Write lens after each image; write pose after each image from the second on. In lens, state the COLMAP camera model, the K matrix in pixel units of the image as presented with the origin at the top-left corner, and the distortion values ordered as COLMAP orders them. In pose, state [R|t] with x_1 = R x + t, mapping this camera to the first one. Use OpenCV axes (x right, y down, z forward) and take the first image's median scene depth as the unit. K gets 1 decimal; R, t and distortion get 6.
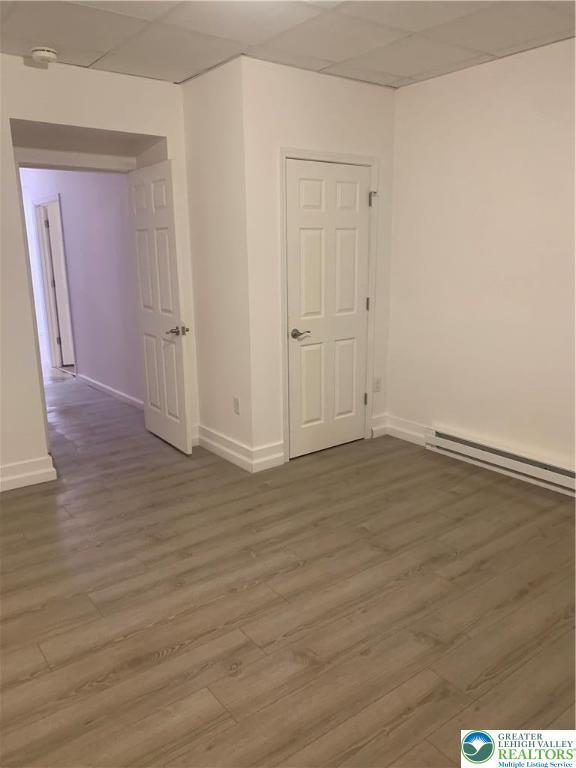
lens RADIAL K [[589.0, 0, 288.0], [0, 589.0, 384.0], [0, 0, 1]] dist [-0.004553, -0.005195]
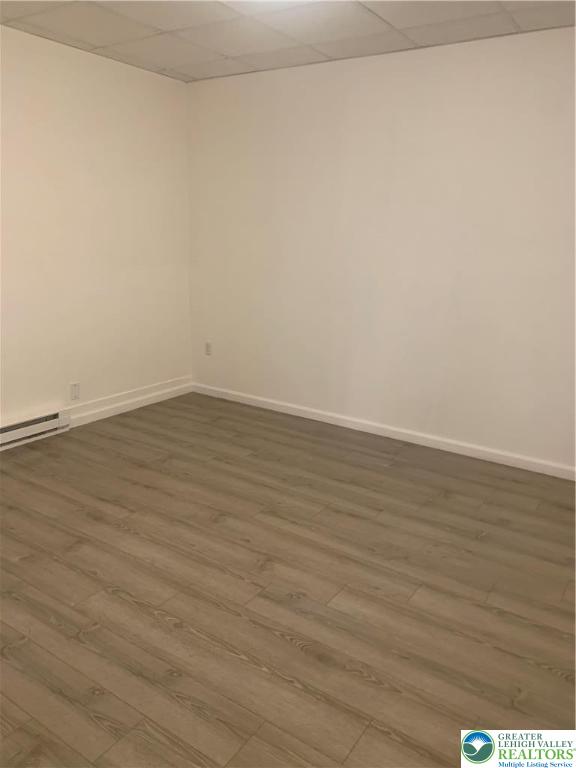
lens RADIAL K [[589.0, 0, 288.0], [0, 589.0, 384.0], [0, 0, 1]] dist [-0.004553, -0.005195]
pose [[-0.318996, -0.248811, 0.914513, -0.871286], [0.197976, 0.926145, 0.321033, -0.222242], [-0.926848, 0.283459, -0.246178, 1.008294]]
